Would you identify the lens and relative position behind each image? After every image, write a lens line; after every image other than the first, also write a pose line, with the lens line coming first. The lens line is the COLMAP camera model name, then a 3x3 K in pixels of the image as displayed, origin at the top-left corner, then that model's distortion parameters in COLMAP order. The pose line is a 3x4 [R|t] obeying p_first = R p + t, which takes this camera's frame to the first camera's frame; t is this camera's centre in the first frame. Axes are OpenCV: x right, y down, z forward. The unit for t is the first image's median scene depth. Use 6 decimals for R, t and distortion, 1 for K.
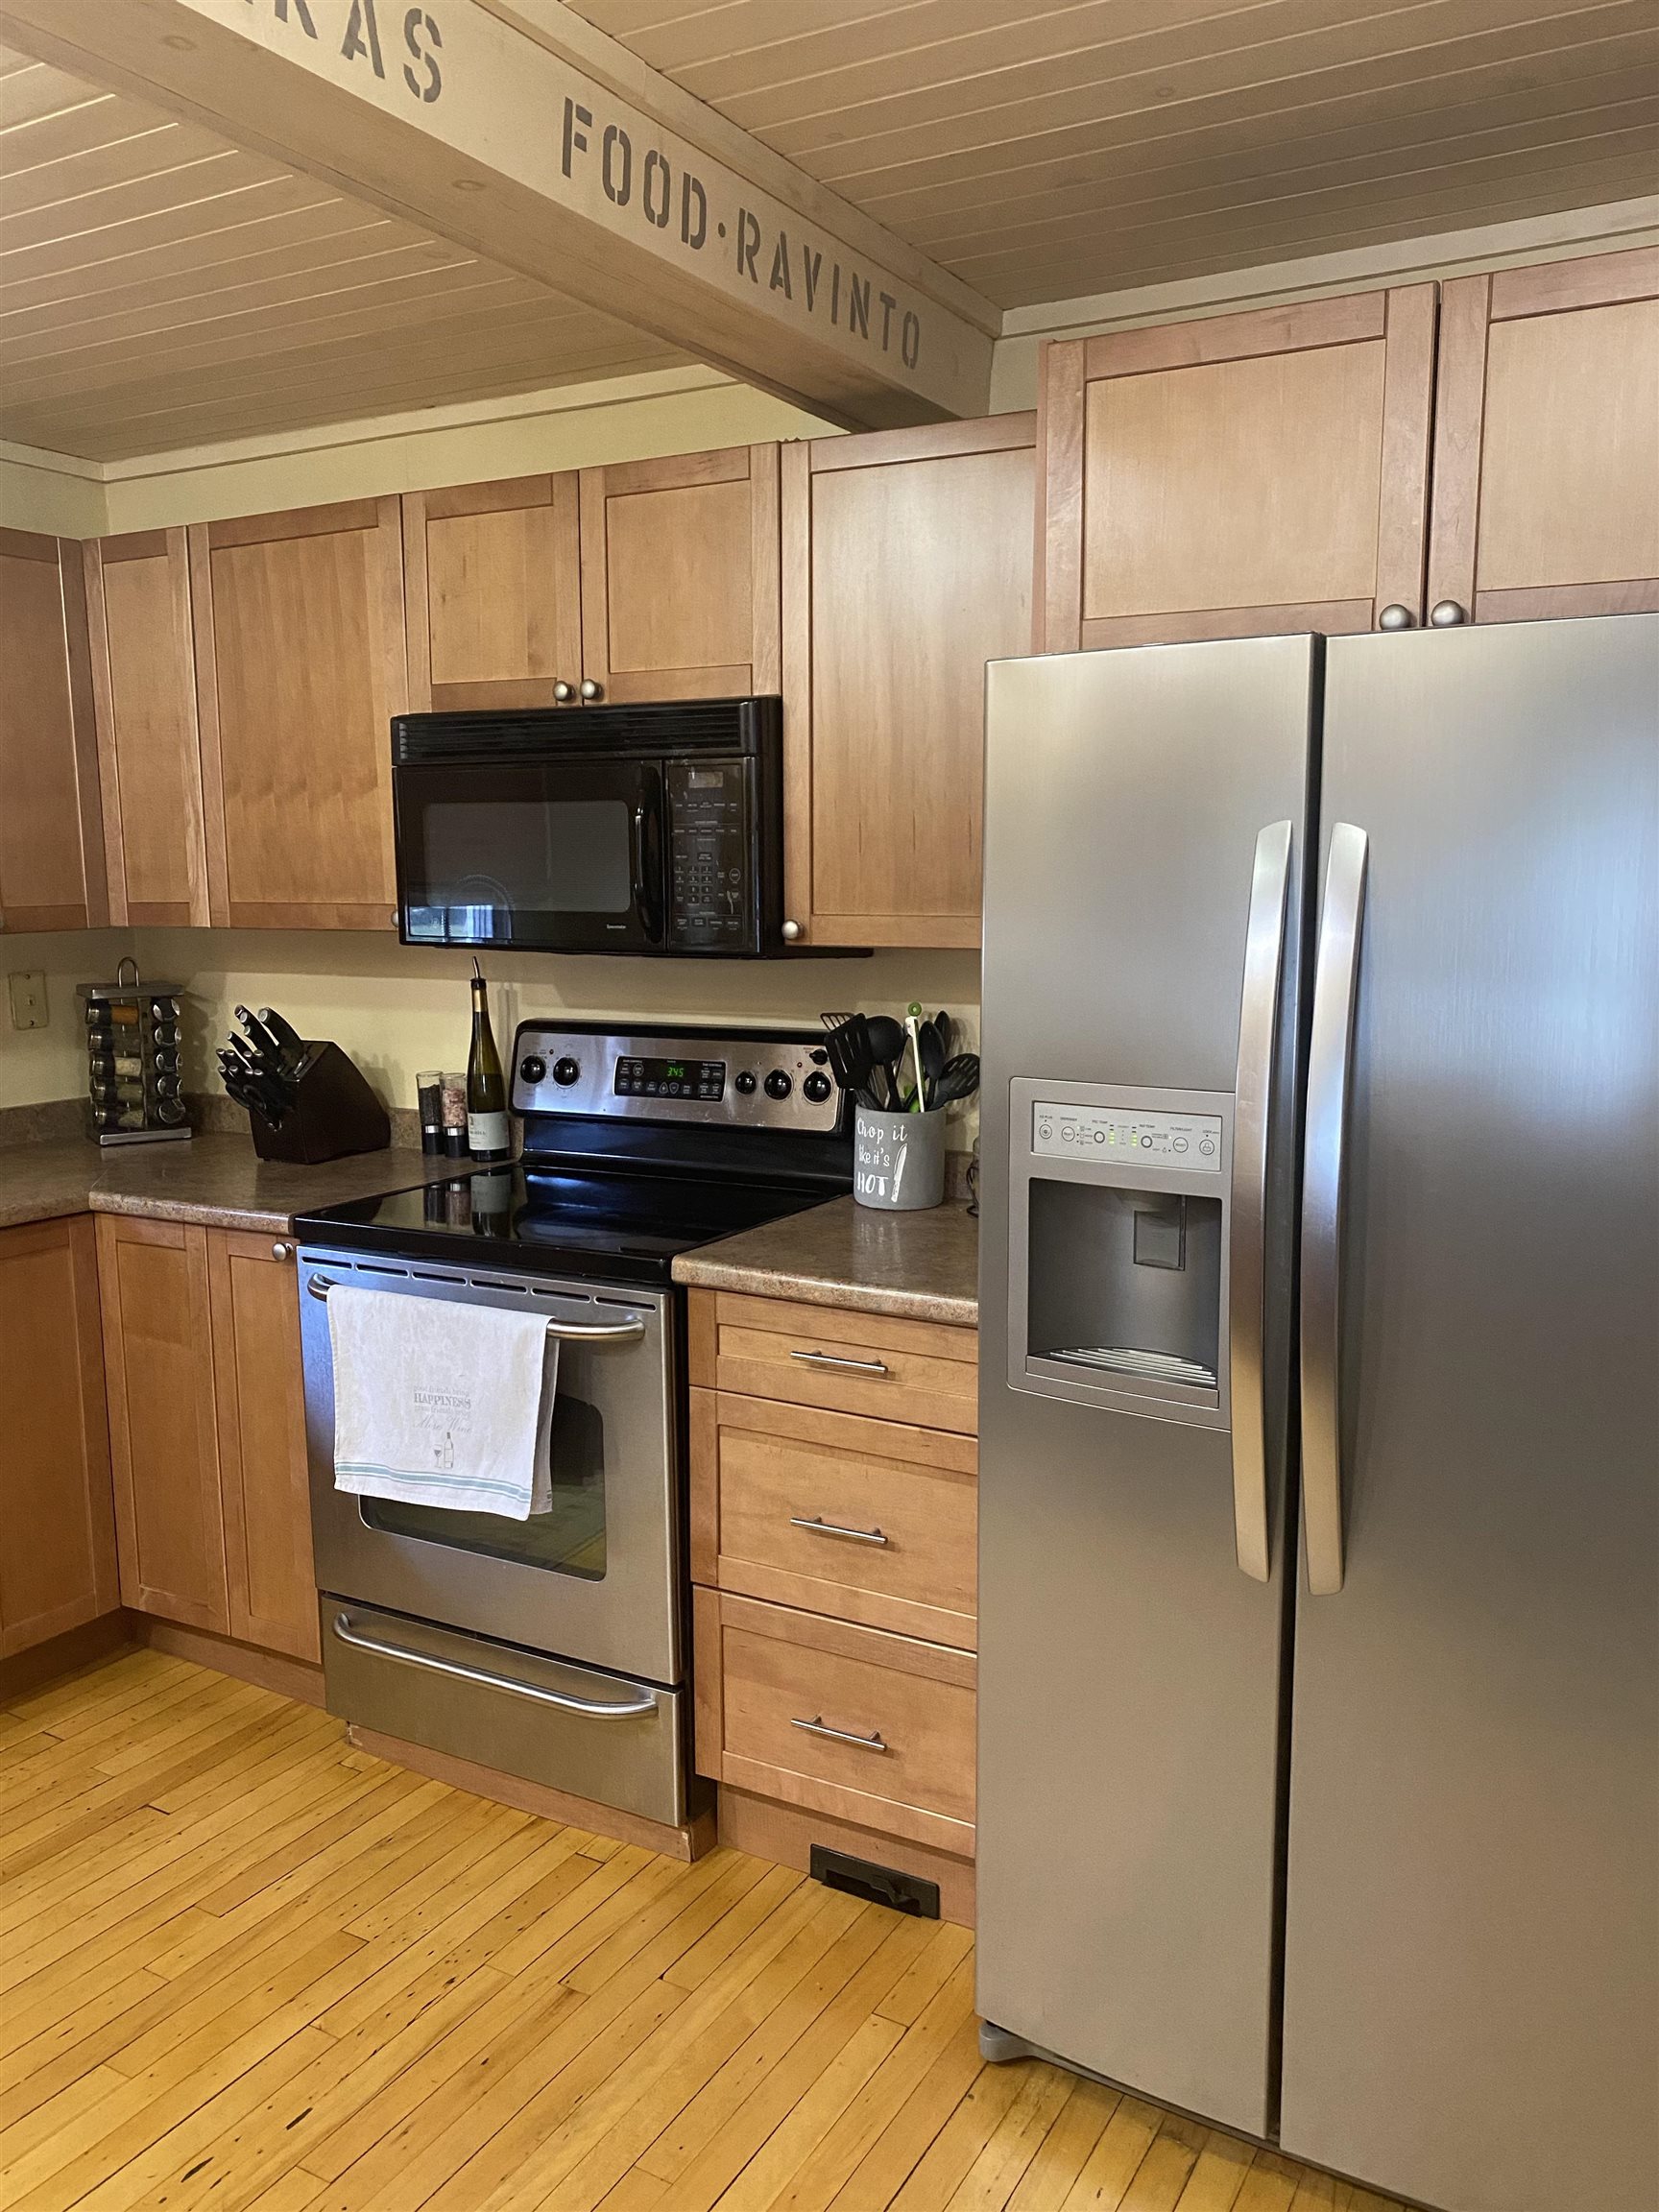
lens RADIAL K [[1699.1, 0, 827.3], [0, 1699.1, 1098.3], [0, 0, 1]] dist [0.042804, -0.045118]
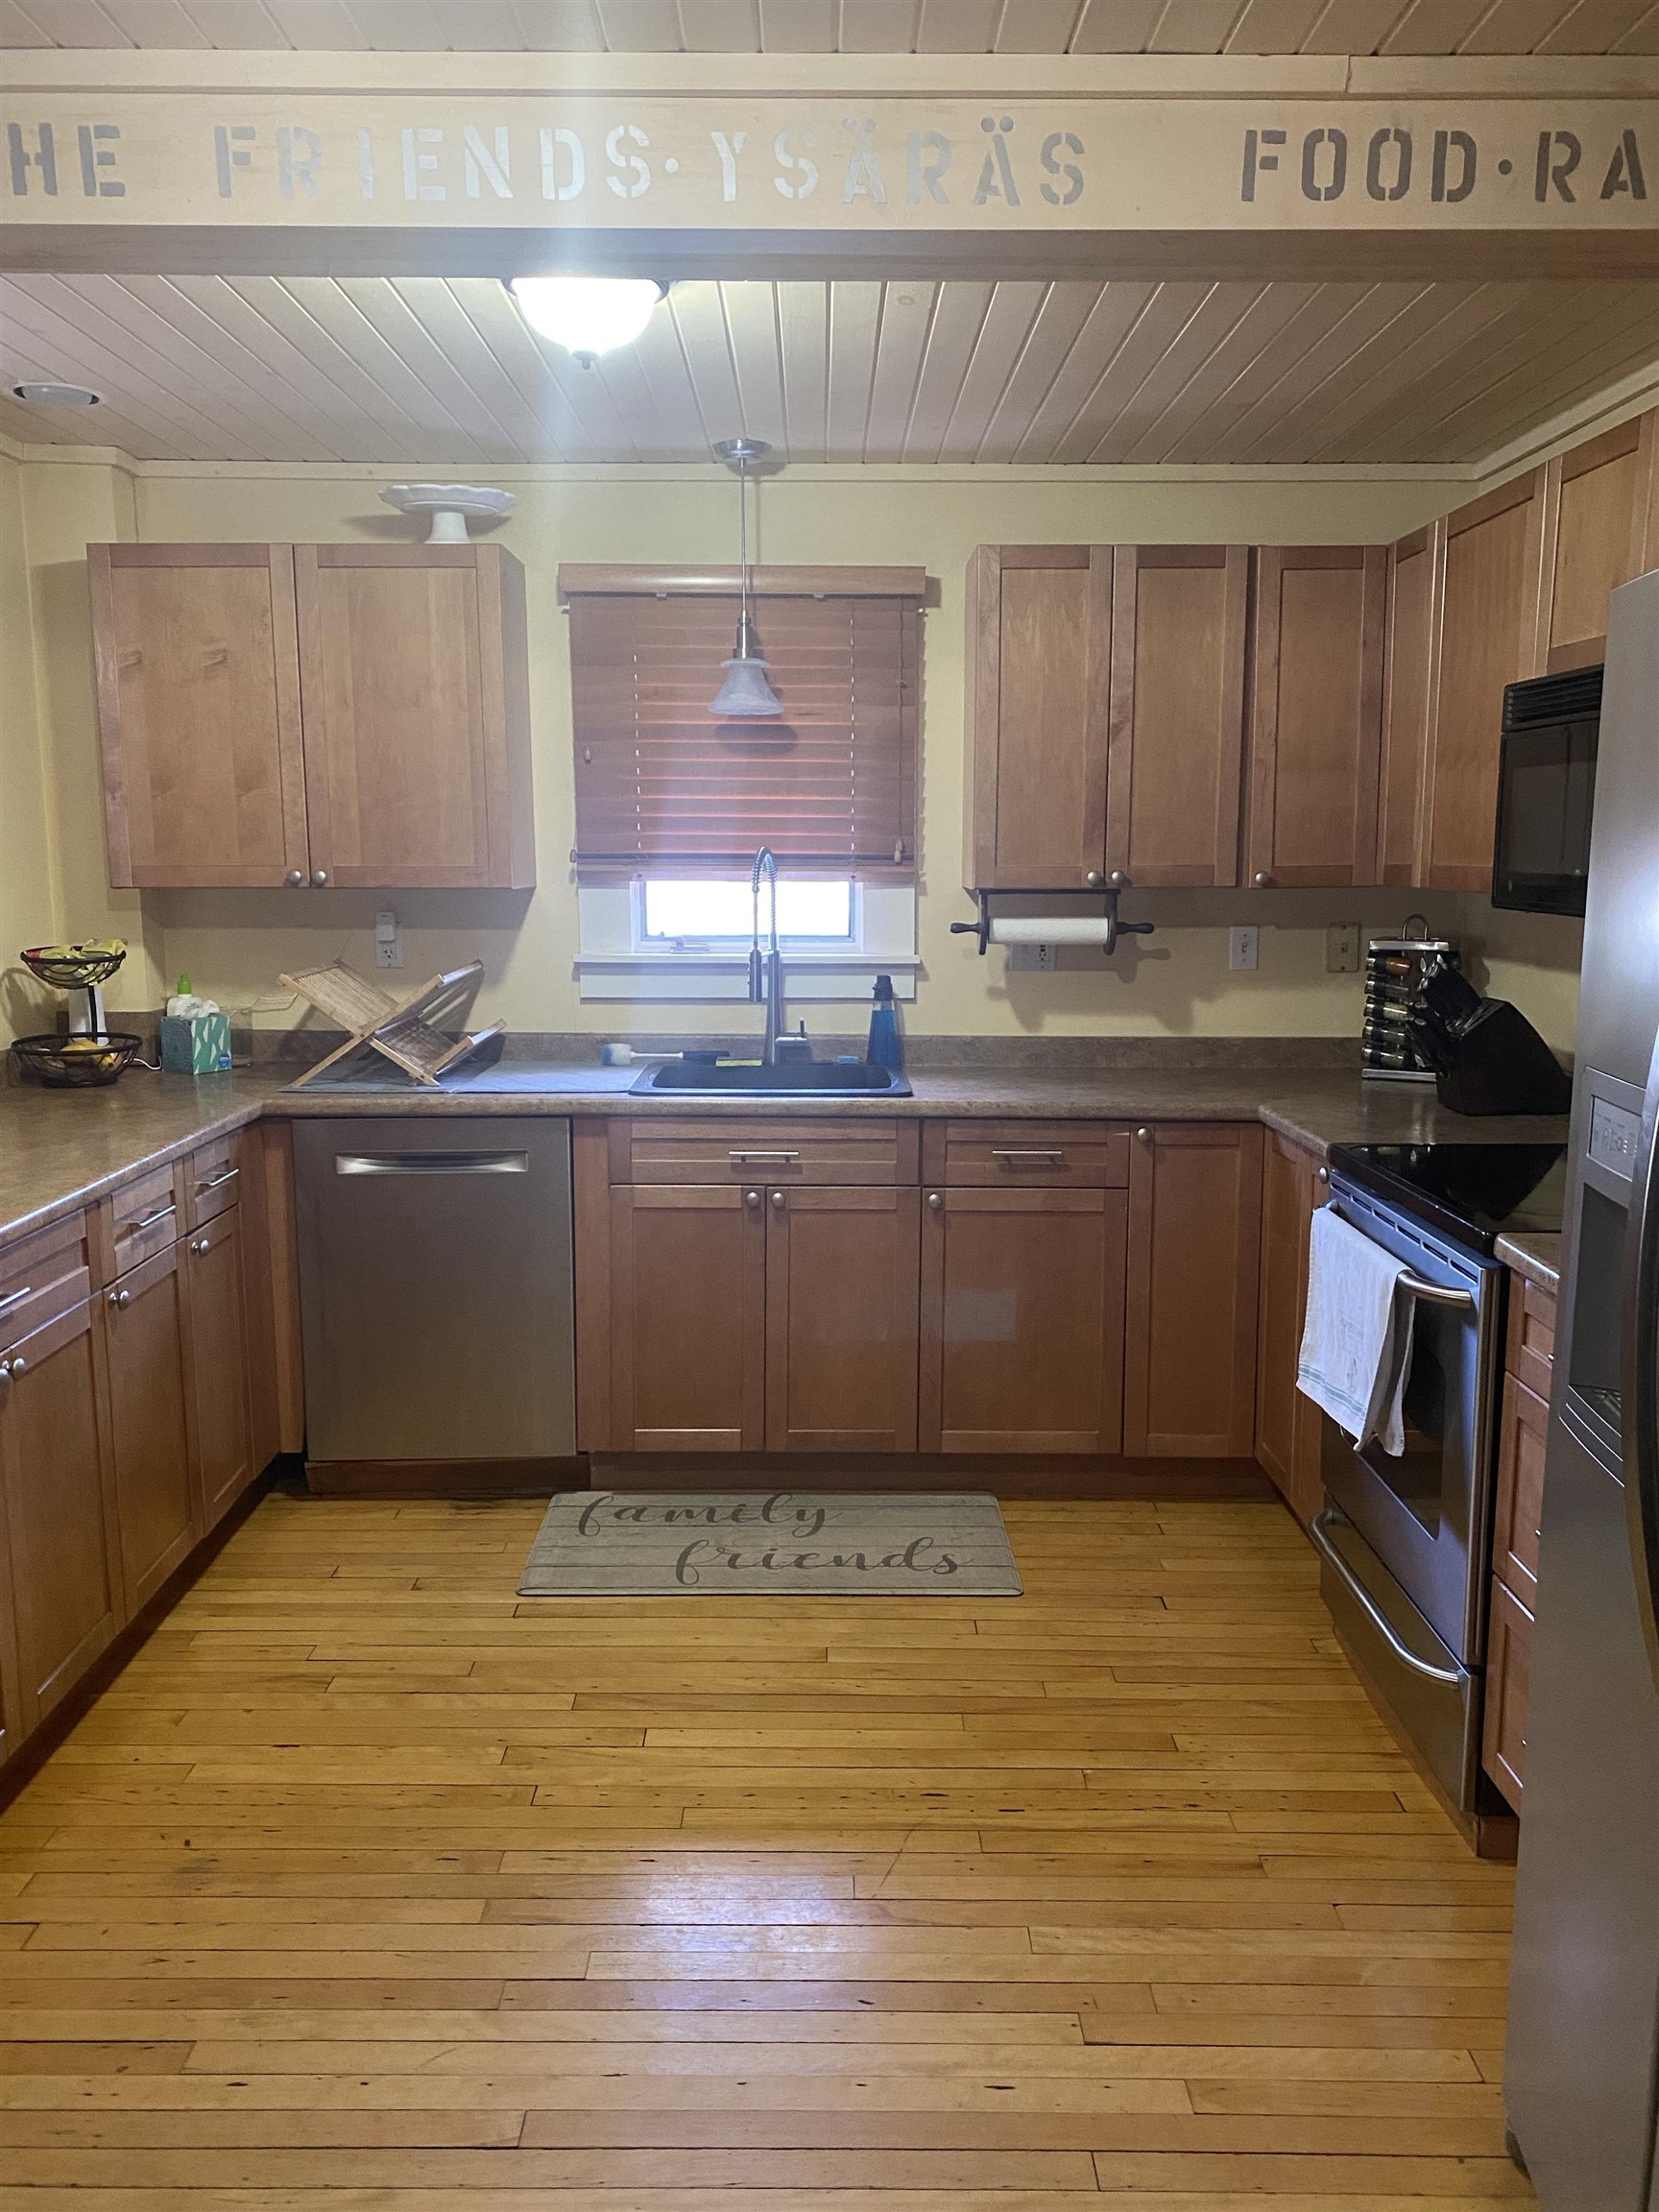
lens RADIAL K [[1699.1, 0, 842.6], [0, 1699.1, 1099.4], [0, 0, 1]] dist [0.042804, -0.045118]
pose [[0.493514, 0.133626, -0.859411, 0.611277], [-0.119829, 0.989150, 0.084987, -0.020962], [0.861443, 0.061040, 0.504172, 0.203624]]
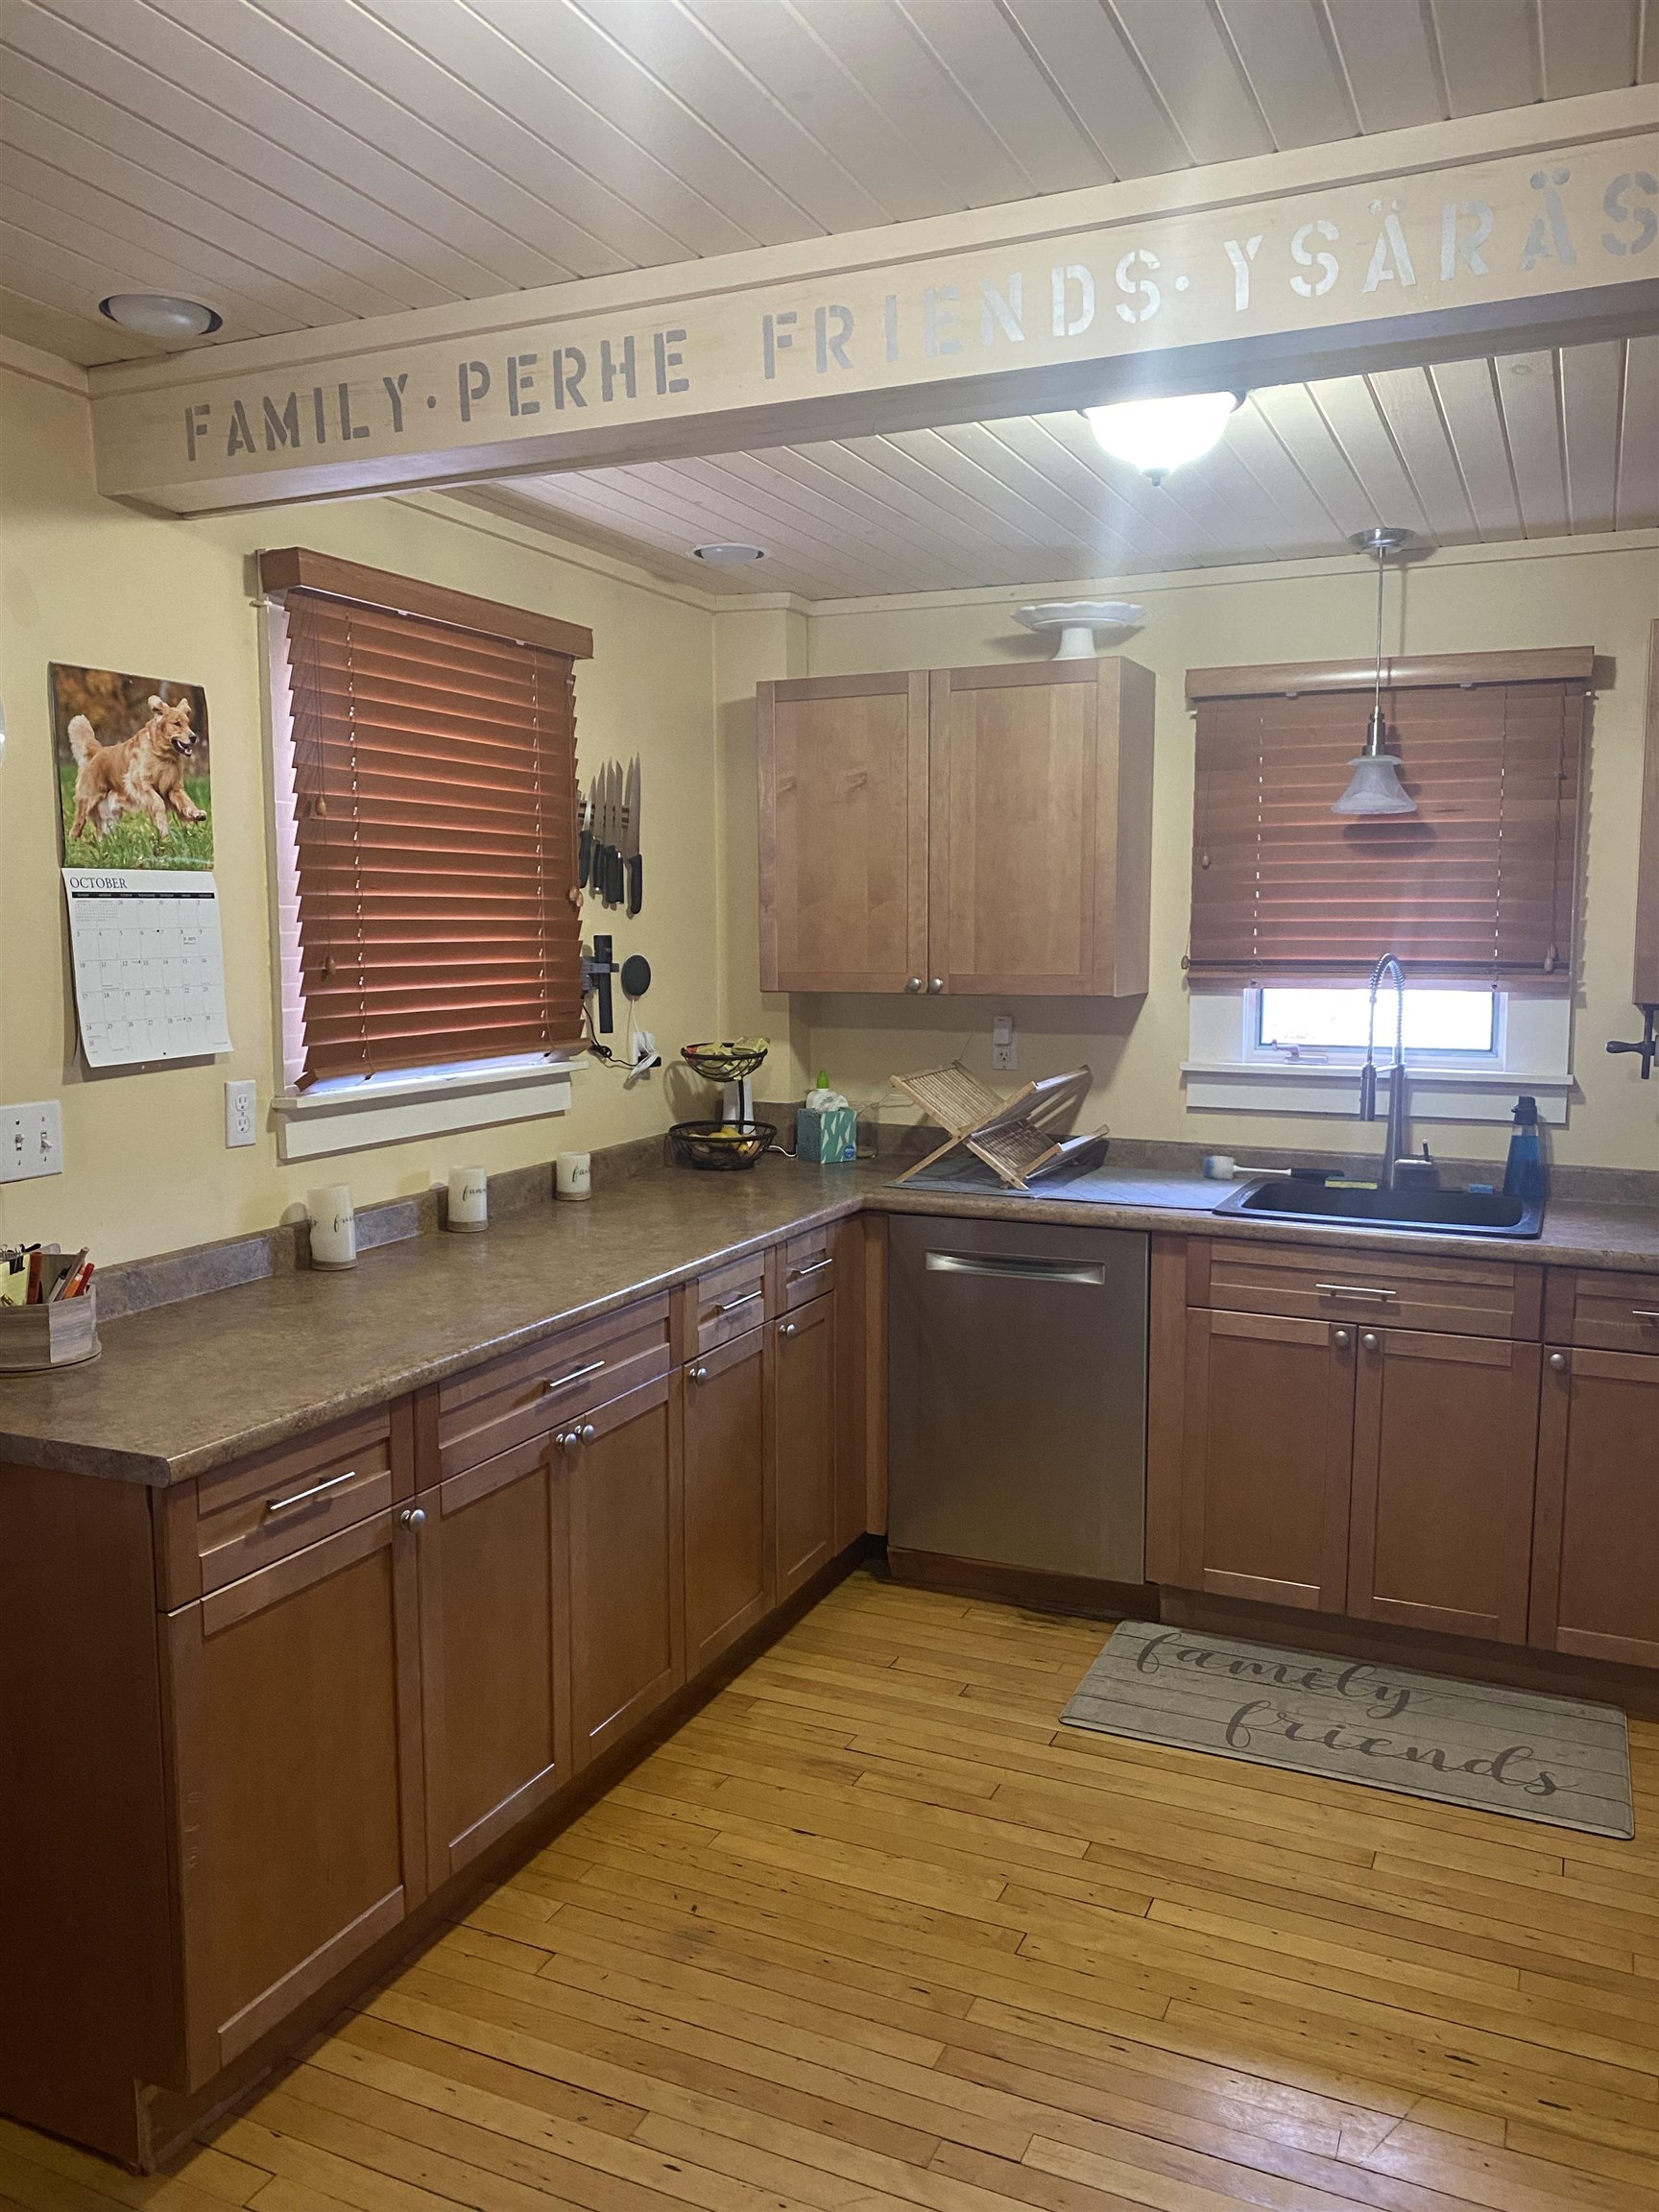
lens RADIAL K [[1699.1, 0, 821.1], [0, 1699.1, 1096.9], [0, 0, 1]] dist [0.042804, -0.045118]
pose [[0.083405, 0.102272, -0.991254, 0.619278], [-0.134259, 0.986804, 0.090517, -0.063917], [0.987430, 0.125535, 0.096035, 0.336406]]
